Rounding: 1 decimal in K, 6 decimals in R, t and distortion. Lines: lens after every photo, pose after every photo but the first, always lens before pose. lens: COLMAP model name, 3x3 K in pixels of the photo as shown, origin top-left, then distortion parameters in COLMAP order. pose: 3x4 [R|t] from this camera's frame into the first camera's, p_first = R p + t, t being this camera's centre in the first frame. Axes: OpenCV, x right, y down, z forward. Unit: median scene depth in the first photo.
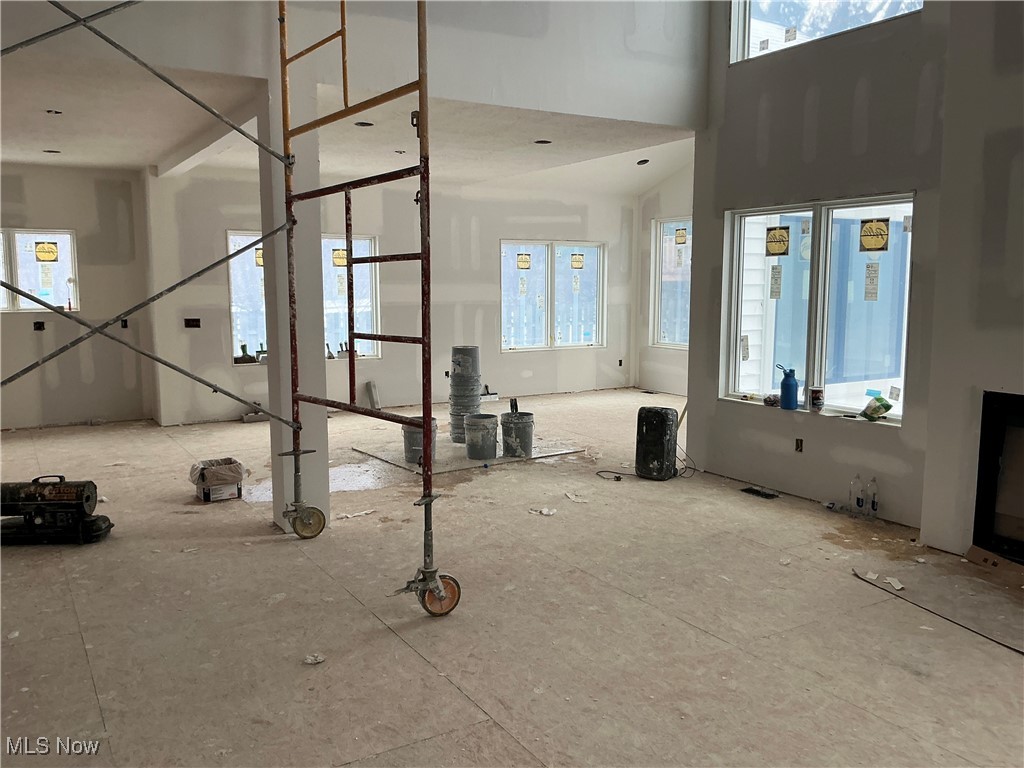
lens RADIAL K [[847.9, 0, 504.3], [0, 847.9, 391.0], [0, 0, 1]] dist [0.079506, -0.153829]
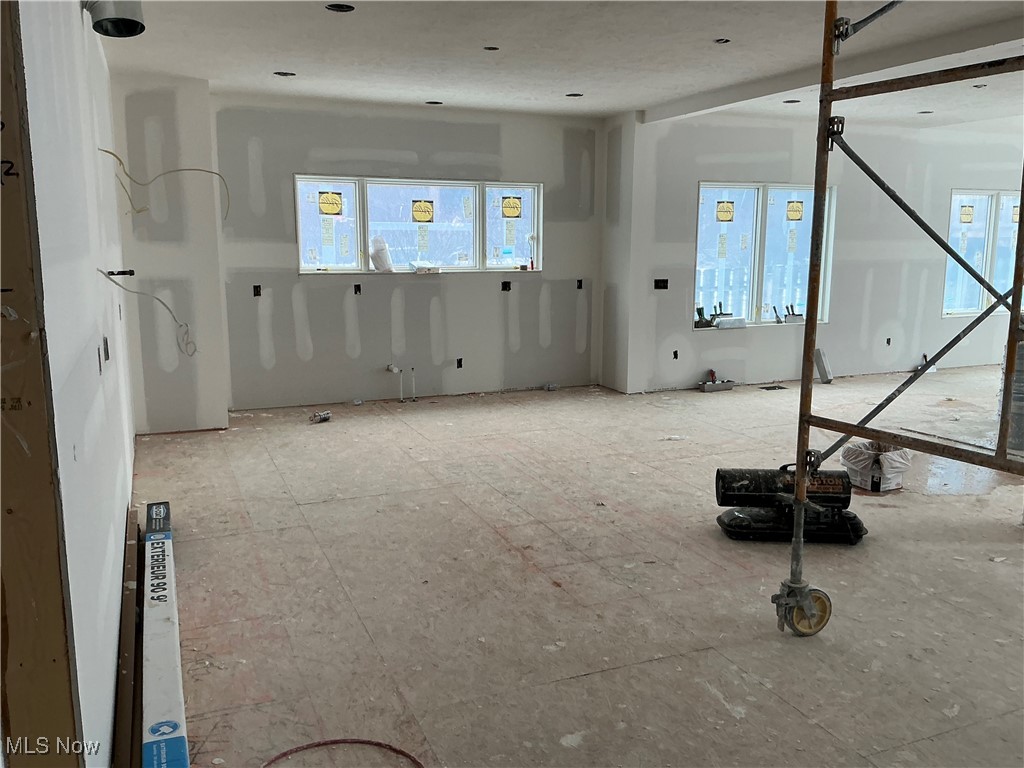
lens RADIAL K [[847.9, 0, 515.2], [0, 847.9, 390.4], [0, 0, 1]] dist [0.079506, -0.153829]
pose [[0.990443, 0.025241, -0.135594, -0.396452], [-0.018613, 0.998580, 0.049925, -0.007189], [0.136661, -0.046924, 0.989506, 0.059773]]
